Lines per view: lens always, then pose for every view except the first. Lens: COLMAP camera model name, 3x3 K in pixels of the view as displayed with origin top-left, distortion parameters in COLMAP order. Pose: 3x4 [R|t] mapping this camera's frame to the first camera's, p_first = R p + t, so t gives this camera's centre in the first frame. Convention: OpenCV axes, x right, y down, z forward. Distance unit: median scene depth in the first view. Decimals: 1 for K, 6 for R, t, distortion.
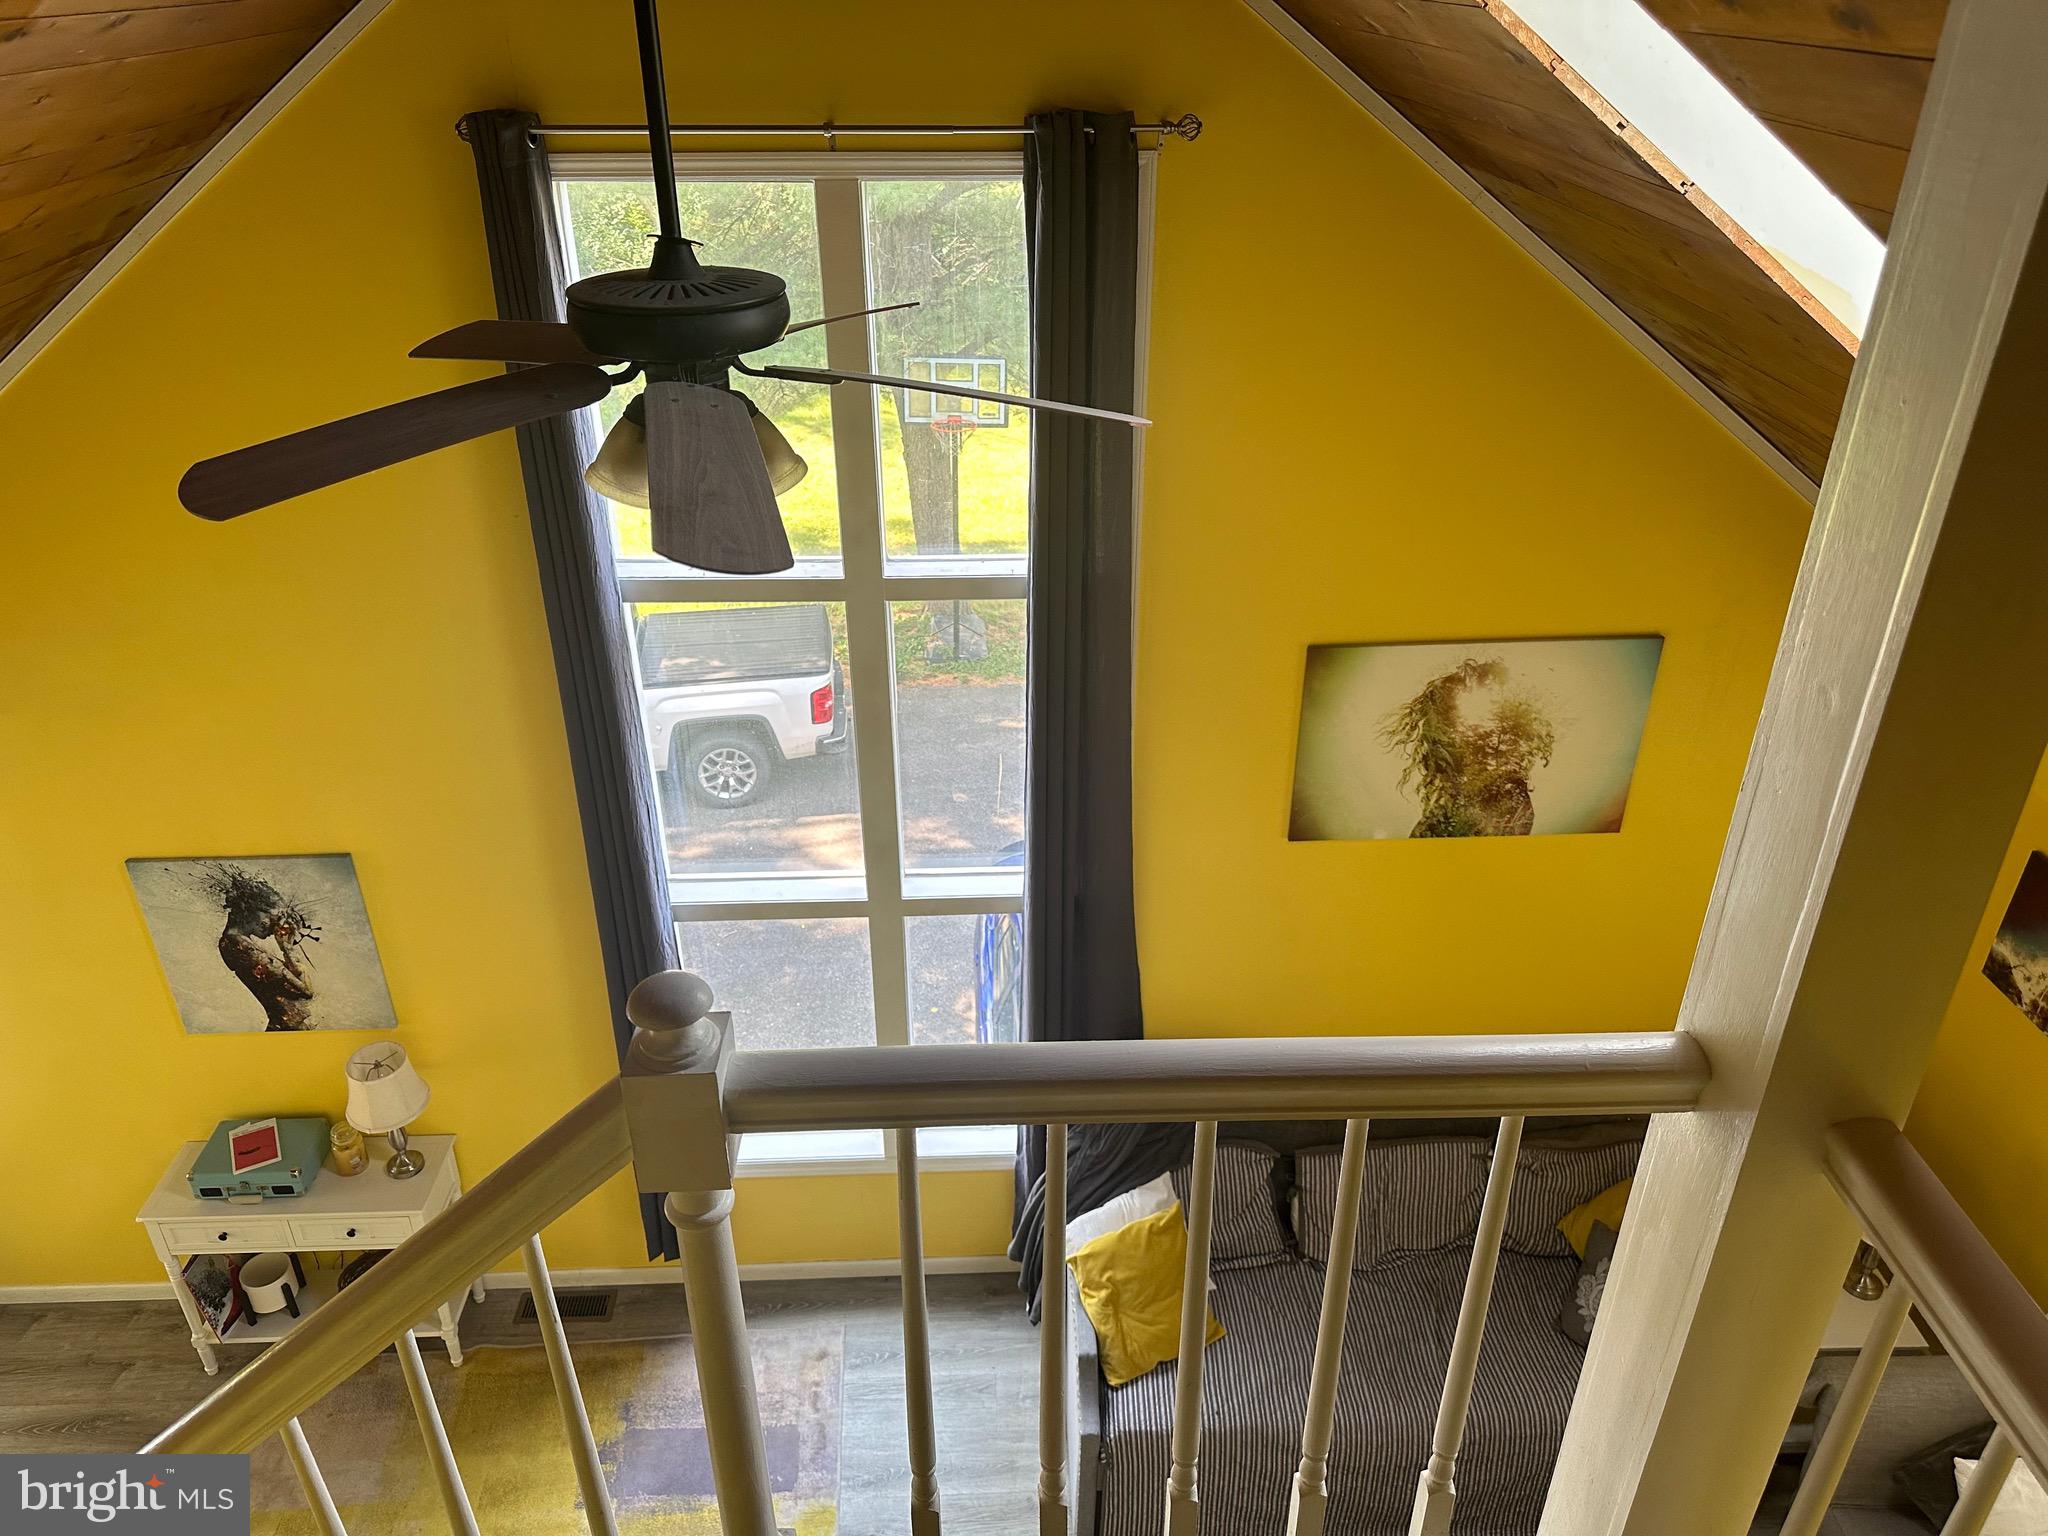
lens RADIAL K [[1457.3, 0, 1024.0], [0, 1457.3, 768.0], [0, 0, 1]] dist [0.143287, -0.264518]
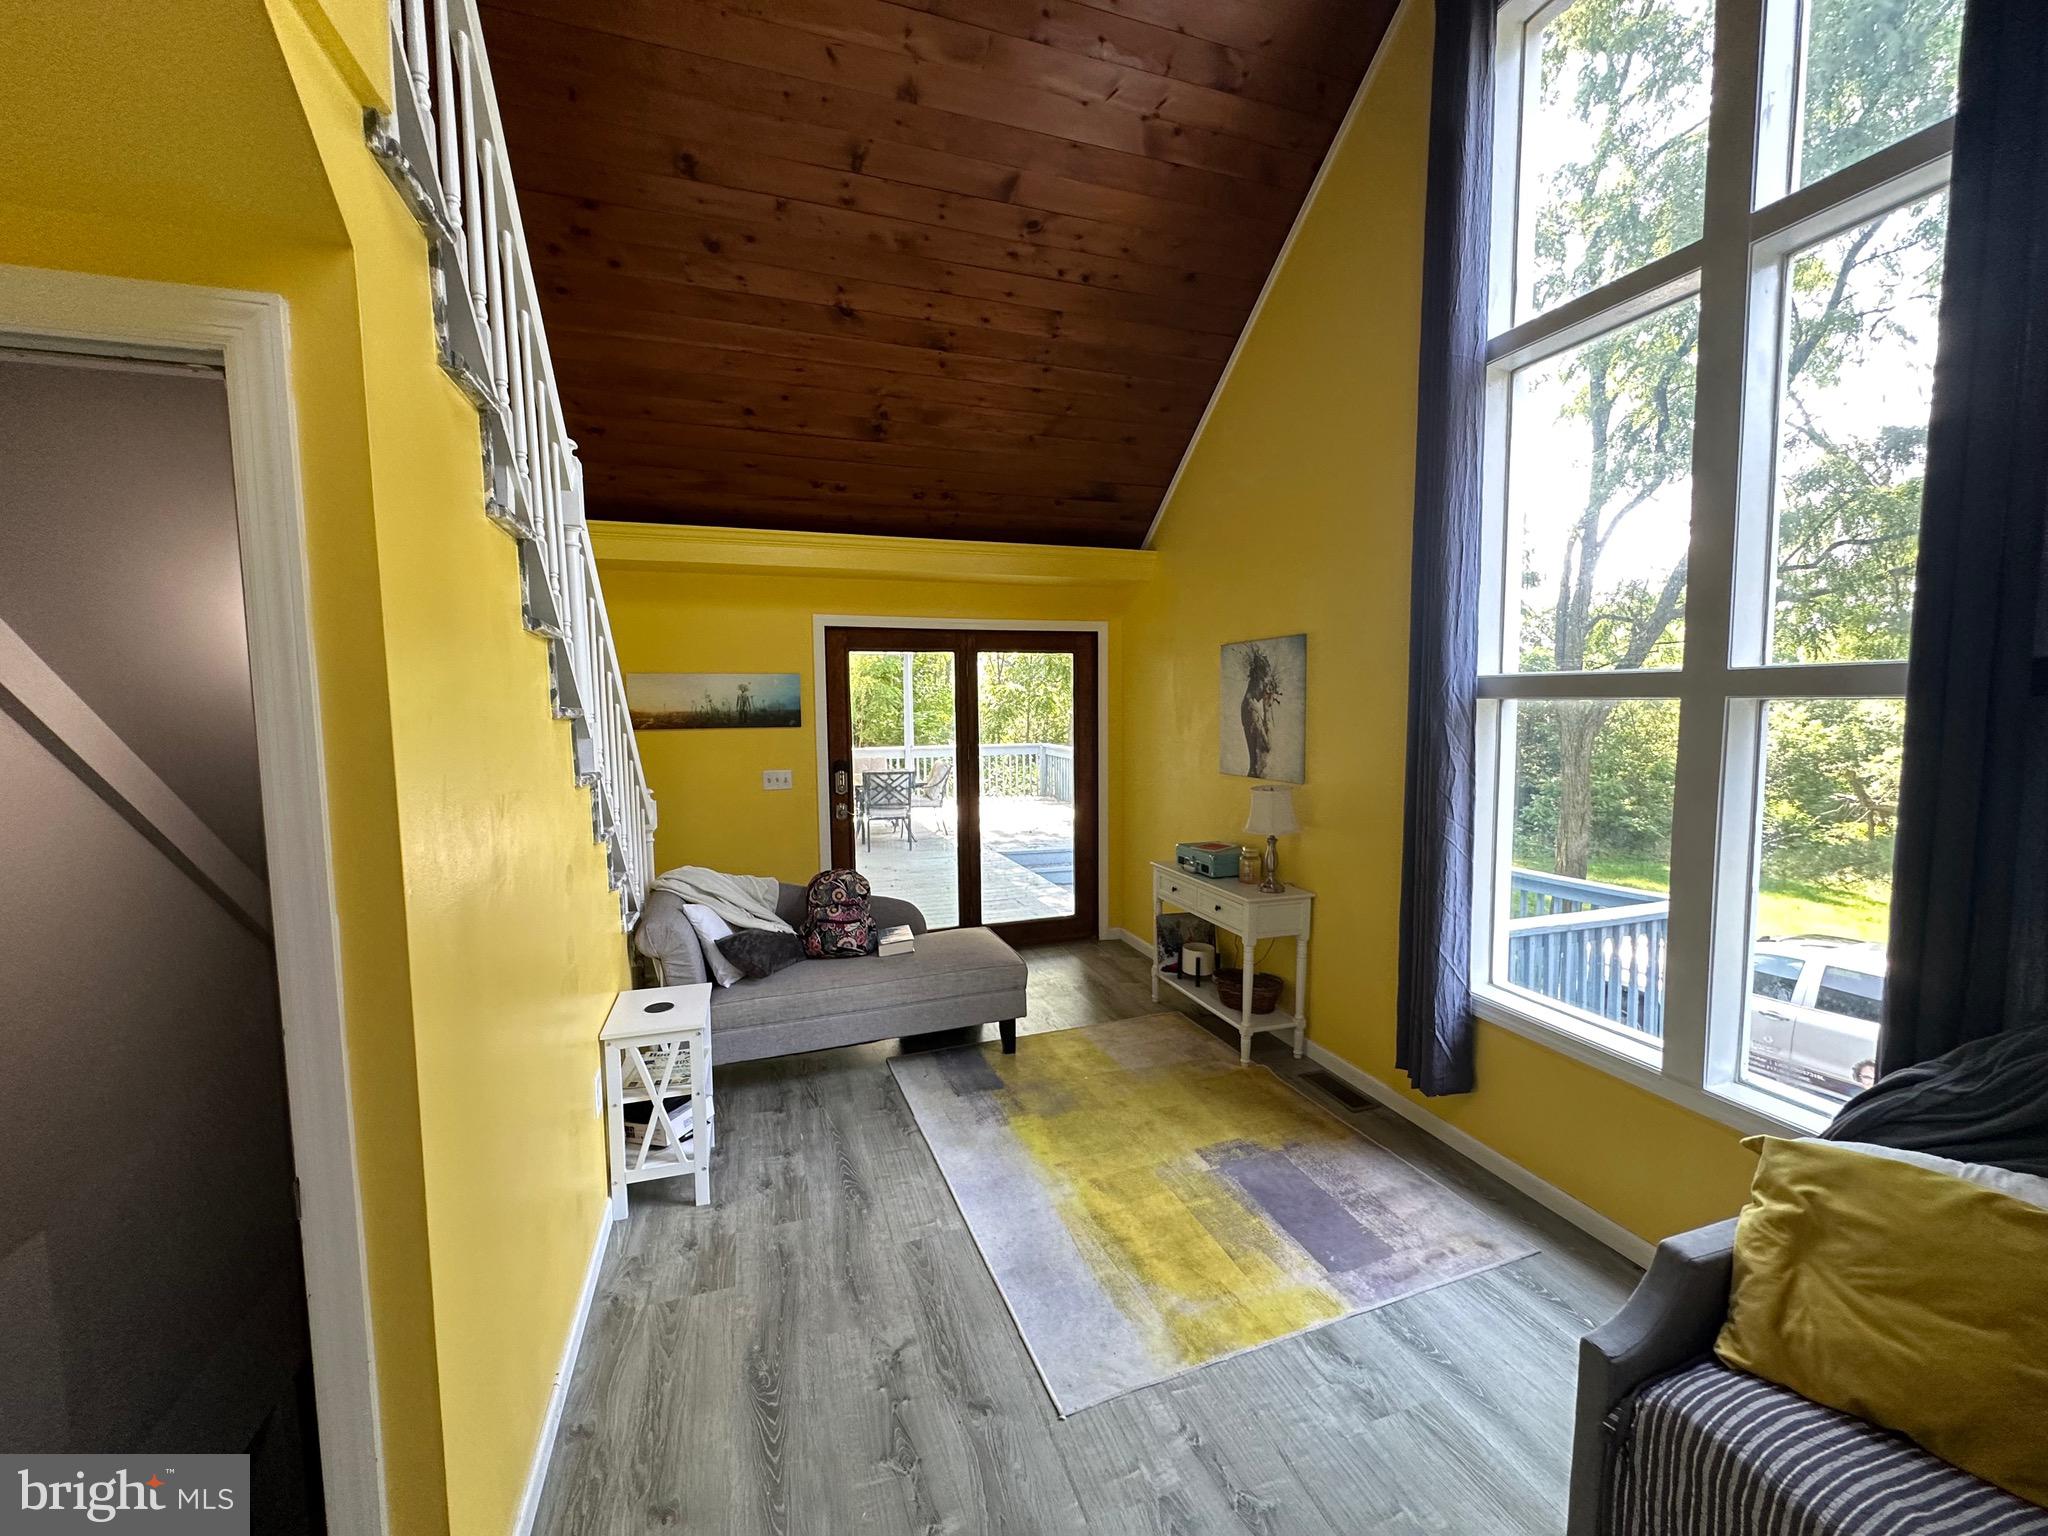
lens RADIAL K [[814.6, 0, 1021.9], [0, 814.6, 769.4], [0, 0, 1]] dist [-0.002541, 0.000557]
pose [[0.282552, 0.077573, -0.956110, 0.235576], [-0.465560, 0.882553, -0.065978, 0.347649], [0.838700, 0.463769, 0.285482, 0.582092]]
